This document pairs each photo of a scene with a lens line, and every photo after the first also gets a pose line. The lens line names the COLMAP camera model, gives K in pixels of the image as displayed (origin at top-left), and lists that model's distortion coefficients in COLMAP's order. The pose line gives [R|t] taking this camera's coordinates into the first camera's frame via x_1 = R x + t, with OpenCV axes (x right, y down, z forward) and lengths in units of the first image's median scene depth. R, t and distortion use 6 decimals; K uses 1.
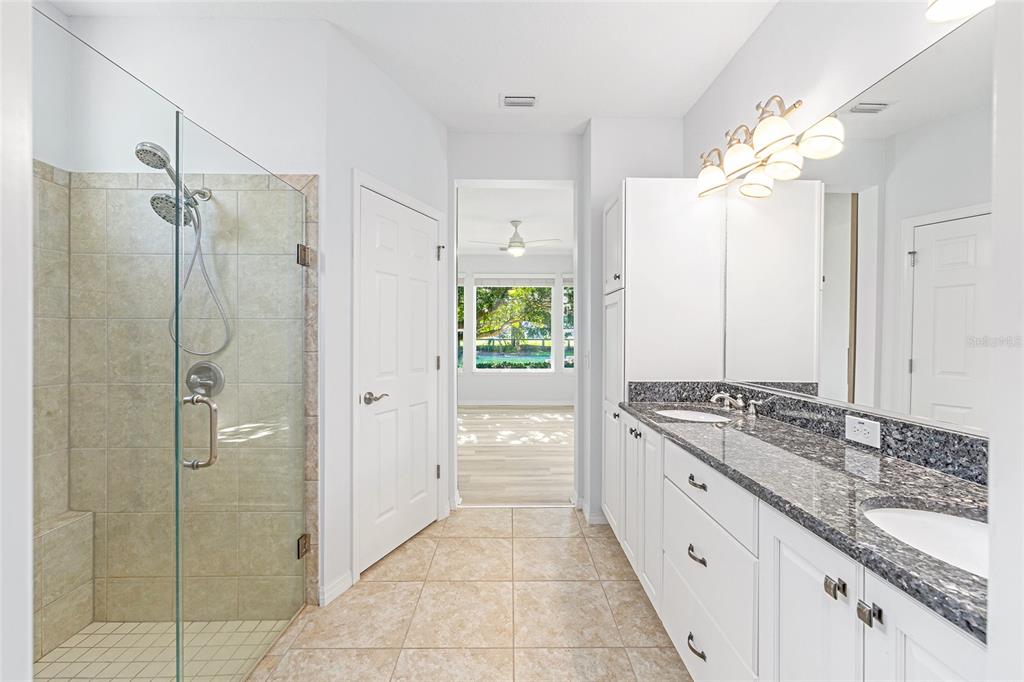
lens RADIAL K [[417.4, 0, 514.7], [0, 417.4, 338.2], [0, 0, 1]] dist [-0.002058, 0.000088]
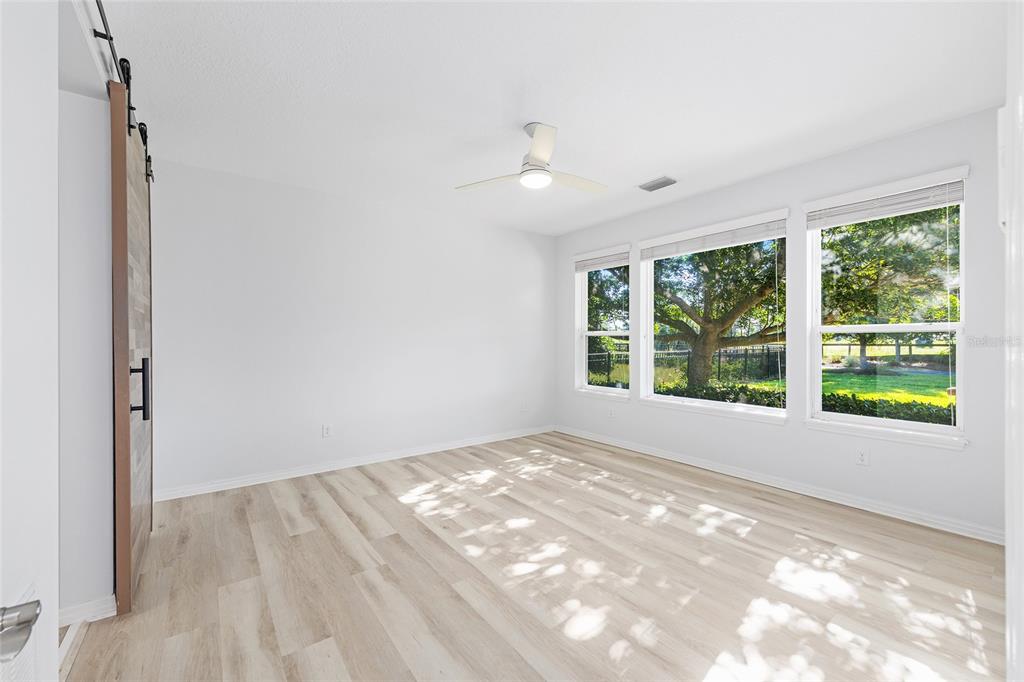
lens RADIAL K [[417.4, 0, 514.7], [0, 417.4, 338.2], [0, 0, 1]] dist [-0.002058, 0.000088]
pose [[0.578746, -0.010882, -0.815435, 1.168013], [-0.002229, 0.999886, -0.014926, 0.002092], [0.815505, 0.010455, 0.578656, 1.880799]]
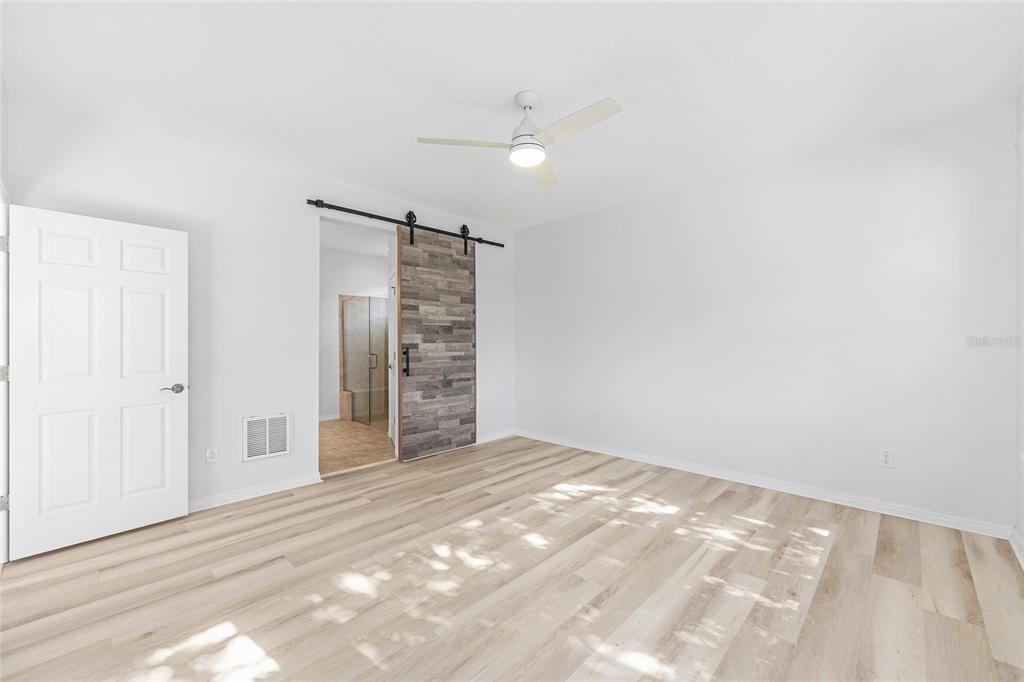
lens RADIAL K [[412.1, 0, 512.0], [0, 412.1, 341.0], [0, 0, 1]] dist [0.001428, 0.000138]
pose [[-0.714715, 0.000076, -0.699415, 0.943367], [-0.003809, 0.999985, 0.004002, -0.014839], [0.699405, 0.005524, -0.714704, 3.690009]]
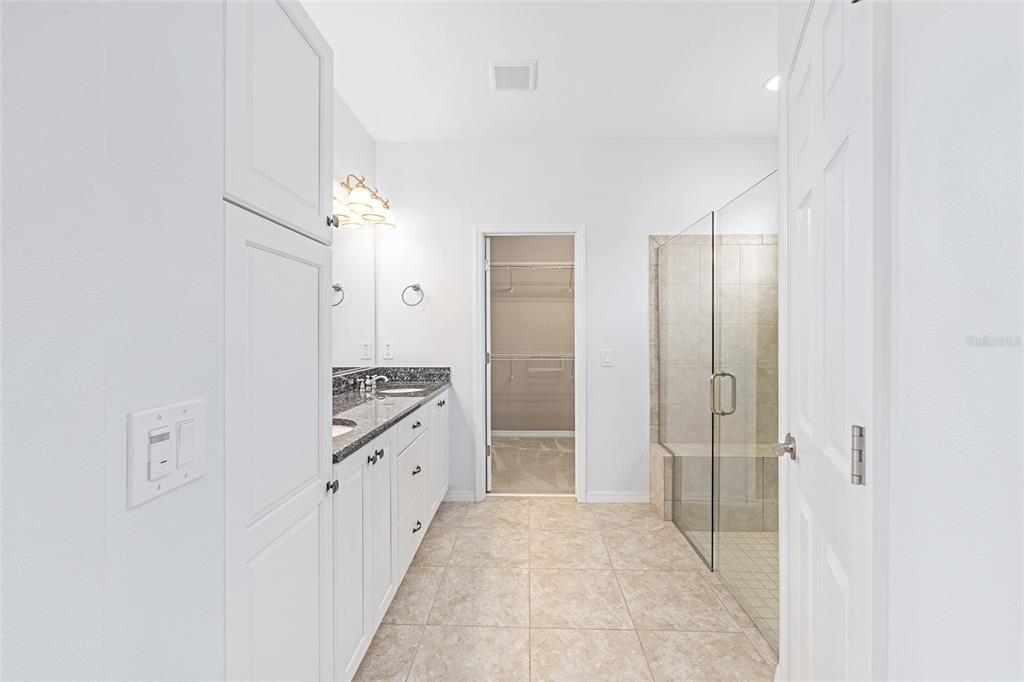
lens RADIAL K [[417.4, 0, 514.7], [0, 417.4, 338.2], [0, 0, 1]] dist [-0.002058, 0.000088]
pose [[-0.999082, -0.003051, 0.042722, -0.006847], [-0.002298, 0.999842, 0.017649, -0.012984], [-0.042770, 0.017535, -0.998931, 1.808098]]
